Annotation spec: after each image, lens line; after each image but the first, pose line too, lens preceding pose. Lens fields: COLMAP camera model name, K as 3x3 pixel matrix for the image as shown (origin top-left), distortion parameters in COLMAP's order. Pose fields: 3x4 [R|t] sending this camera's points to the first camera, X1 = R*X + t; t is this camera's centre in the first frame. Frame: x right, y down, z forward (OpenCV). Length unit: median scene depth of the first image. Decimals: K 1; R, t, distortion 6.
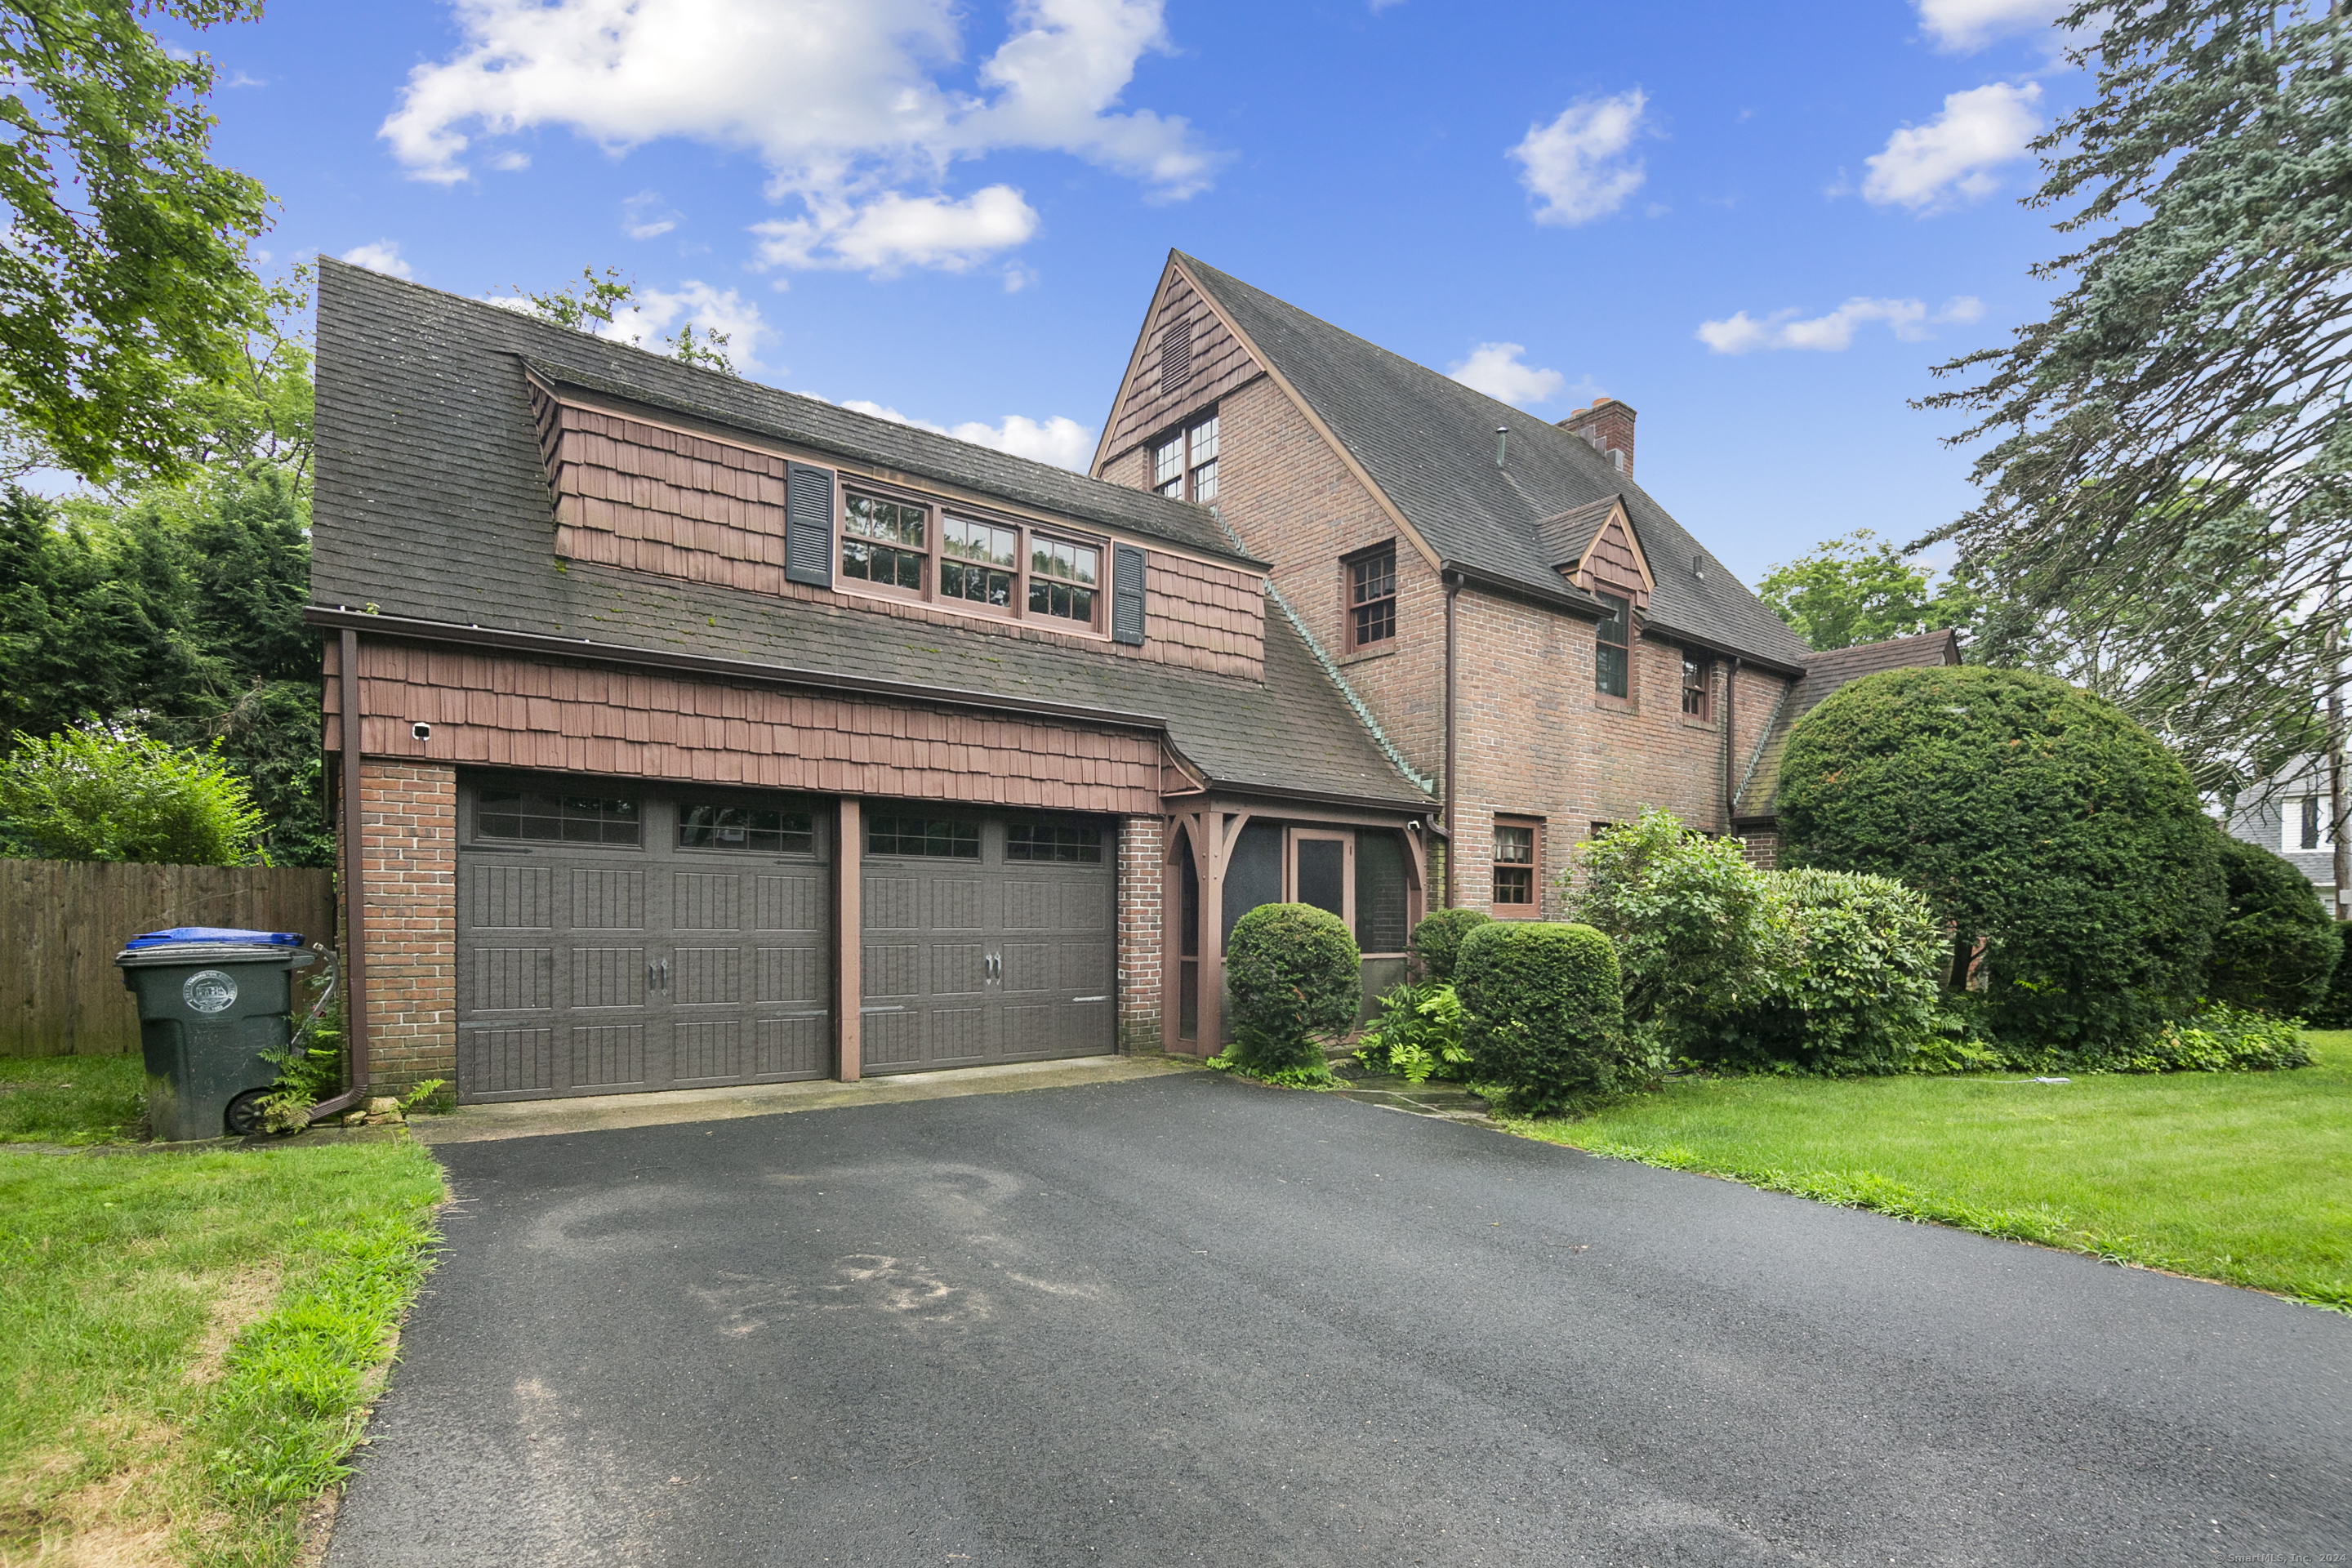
lens RADIAL K [[1075.0, 0, 1174.1], [0, 1075.0, 937.4], [0, 0, 1]] dist [-0.003835, -0.000793]
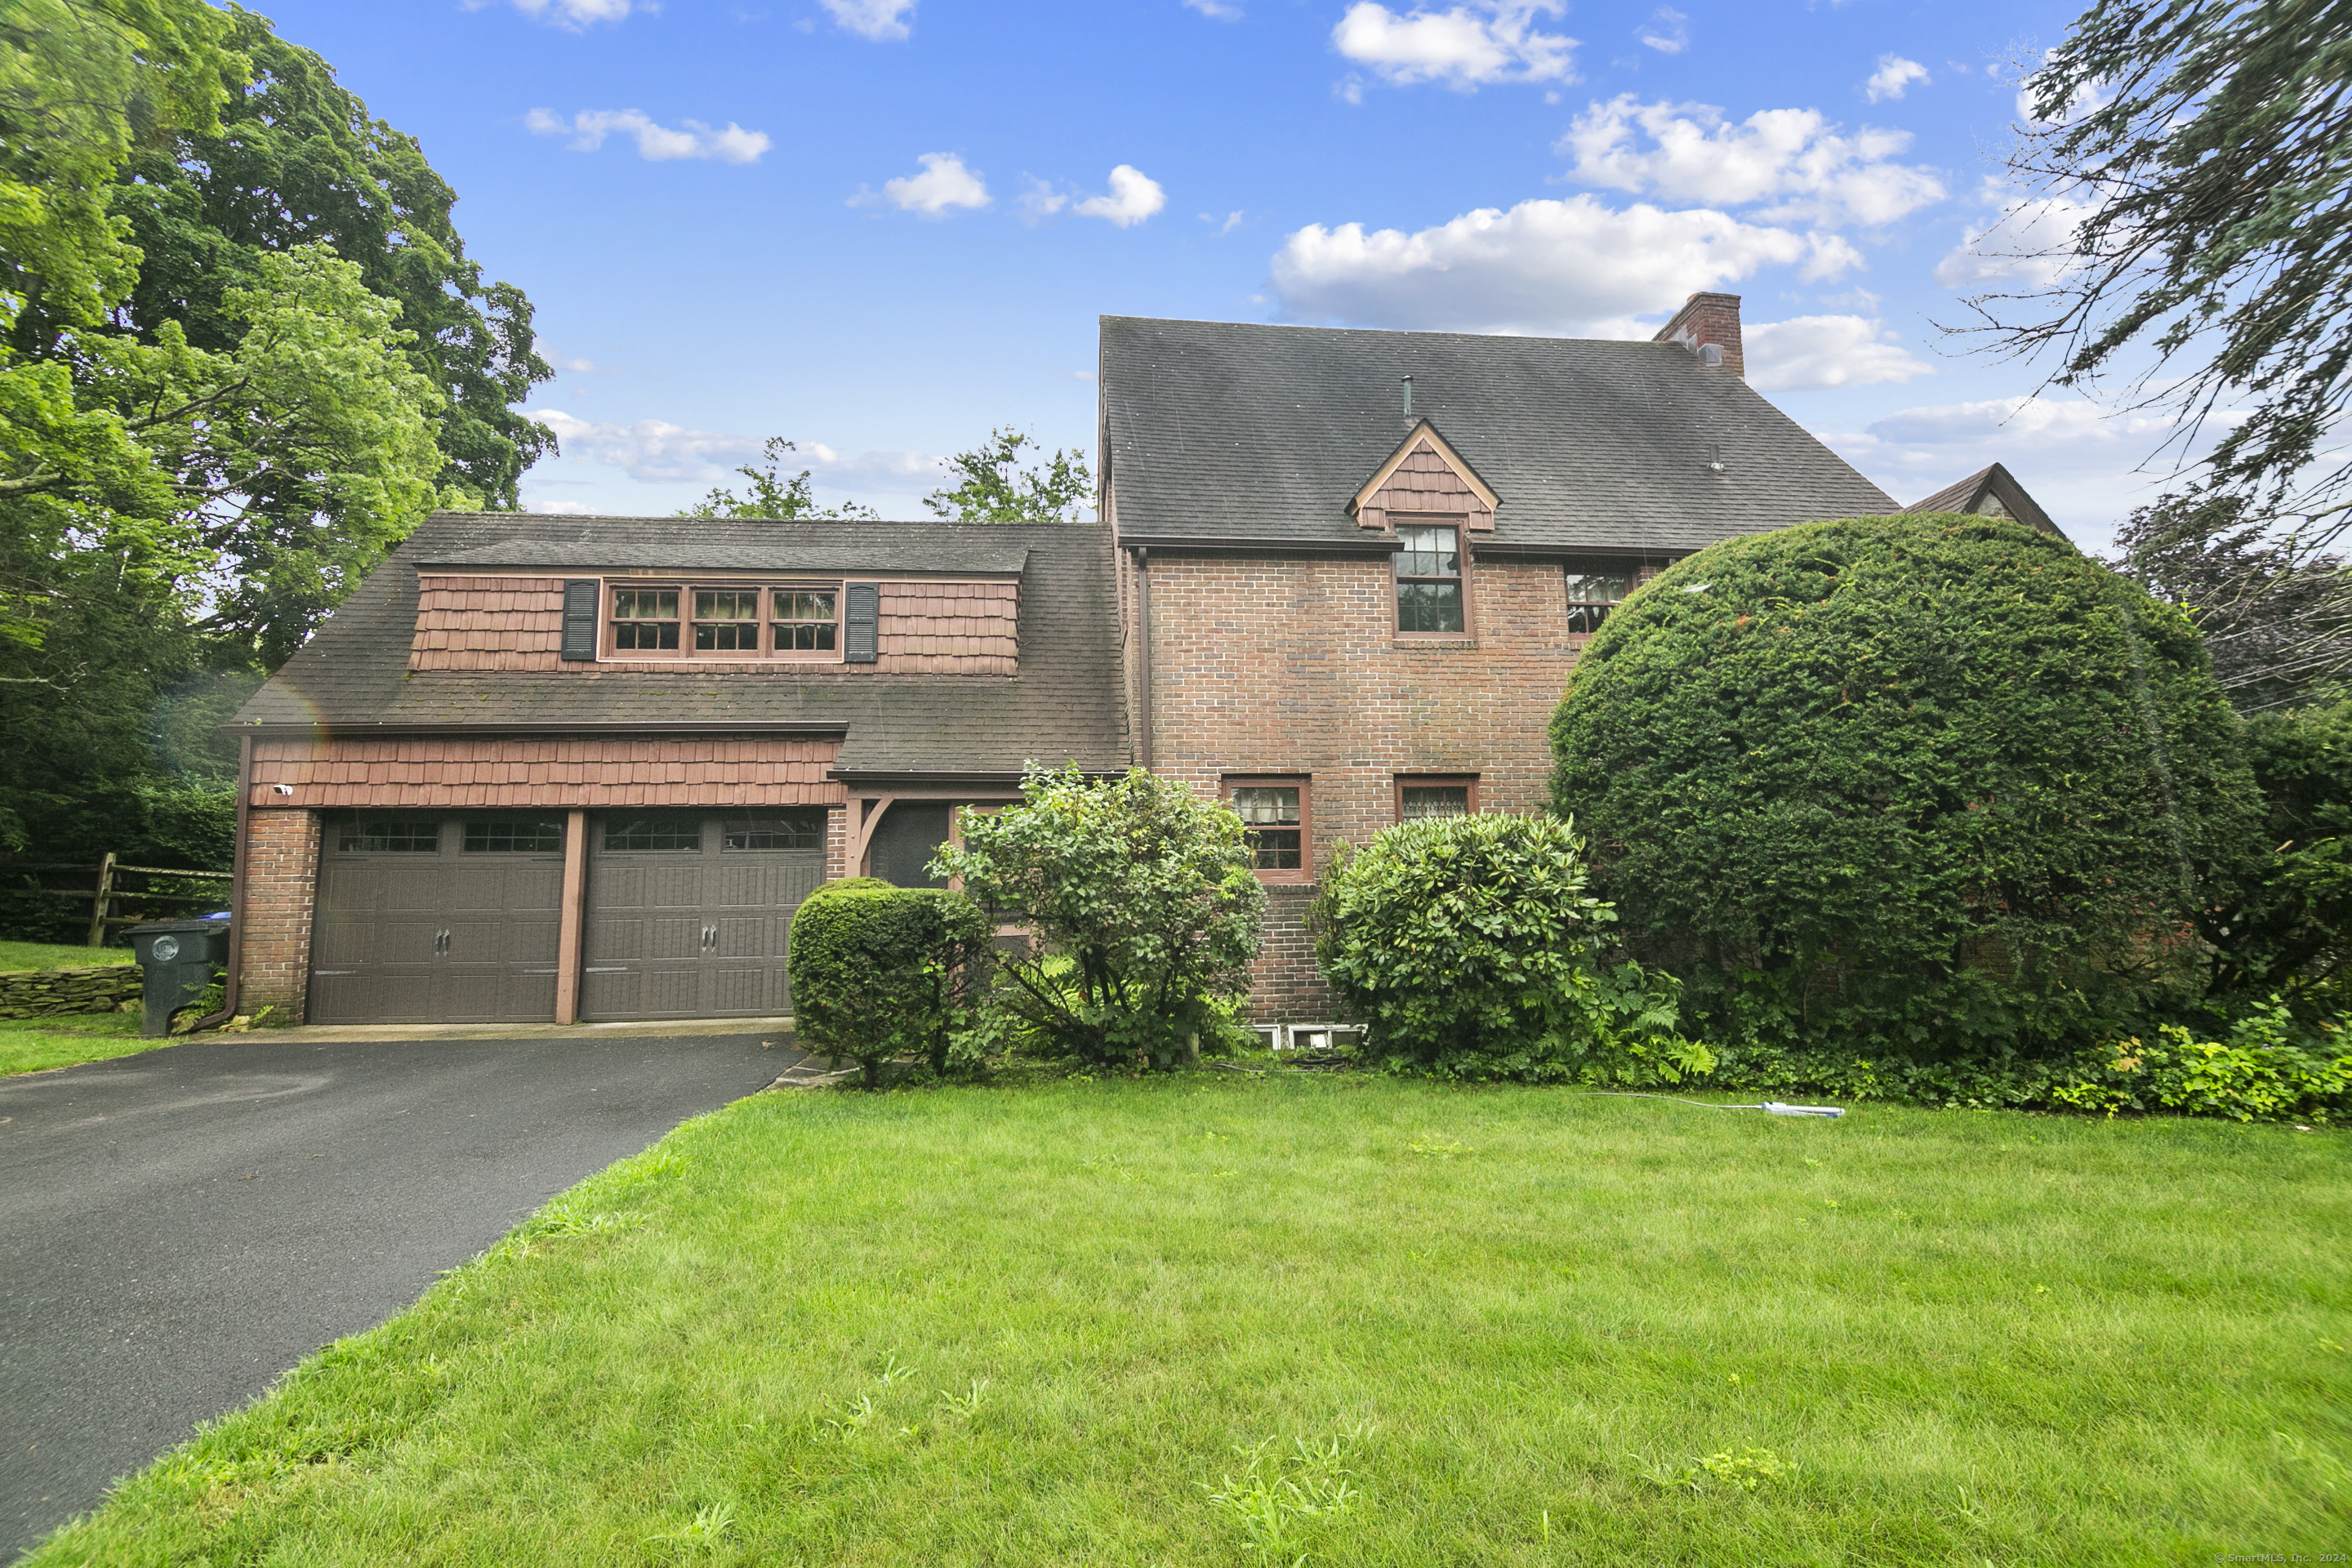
lens RADIAL K [[990.6, 0, 1176.0], [0, 990.6, 784.0], [0, 0, 1]] dist [-0.008885, 0.000199]
pose [[0.861858, -0.079870, -0.500821, 0.812028], [0.010843, 0.990197, -0.139256, 0.015957], [0.507033, 0.114588, 0.854276, 0.264379]]
